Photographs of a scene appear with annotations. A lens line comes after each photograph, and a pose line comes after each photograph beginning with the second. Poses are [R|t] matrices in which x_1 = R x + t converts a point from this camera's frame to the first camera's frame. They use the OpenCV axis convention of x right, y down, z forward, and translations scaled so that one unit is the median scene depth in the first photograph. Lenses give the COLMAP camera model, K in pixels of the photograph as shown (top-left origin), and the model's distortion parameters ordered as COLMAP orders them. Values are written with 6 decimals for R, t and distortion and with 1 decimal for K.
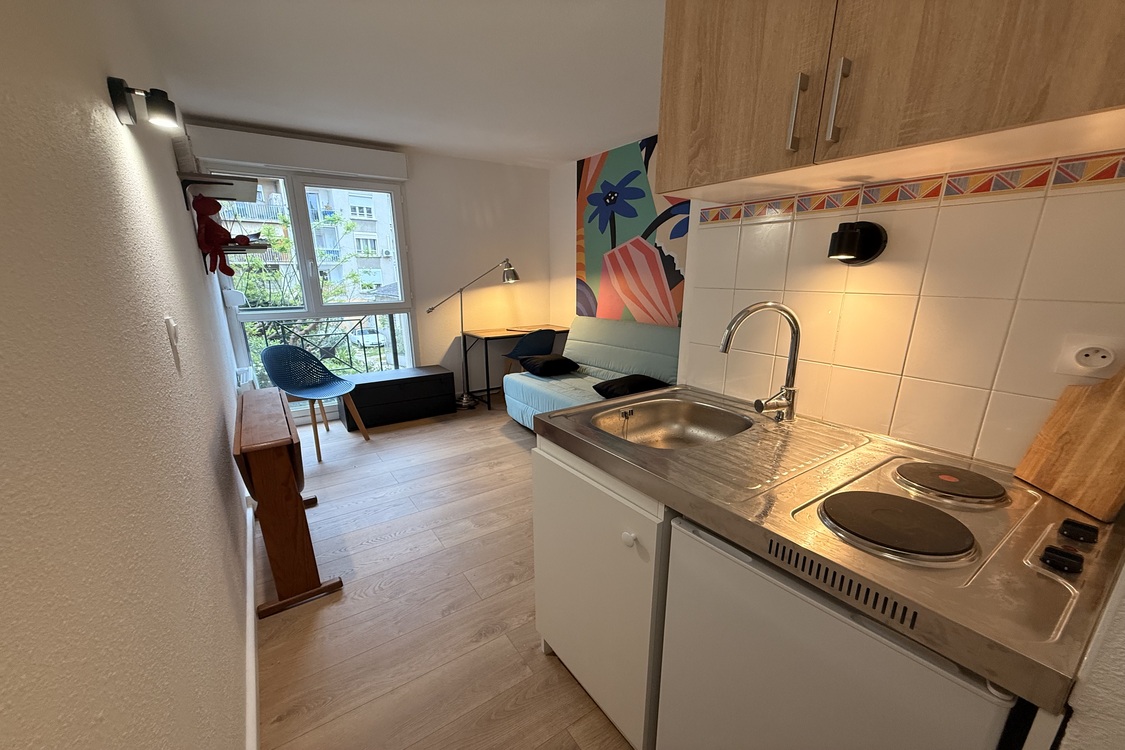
lens RADIAL K [[437.3, 0, 560.7], [0, 437.3, 393.0], [0, 0, 1]] dist [-0.000572, -0.000002]
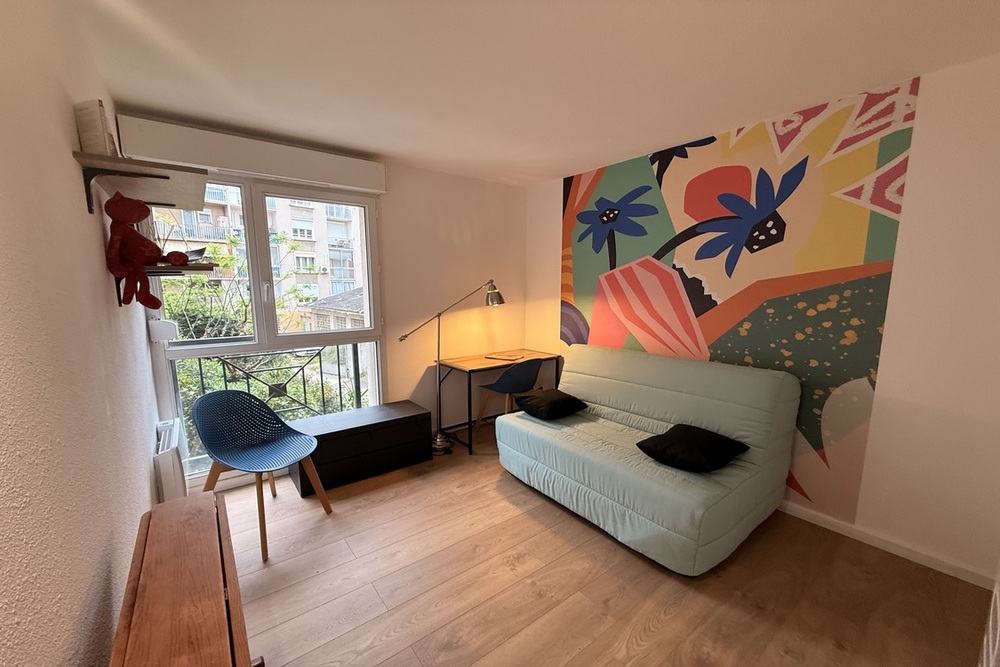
lens RADIAL K [[394.0, 0, 497.1], [0, 394.0, 341.9], [0, 0, 1]] dist [-0.000255, -0.000031]
pose [[0.998665, -0.005373, 0.051381, -0.161229], [0.011967, 0.991587, -0.128889, -0.083629], [-0.050256, 0.129332, 0.990327, 0.236245]]
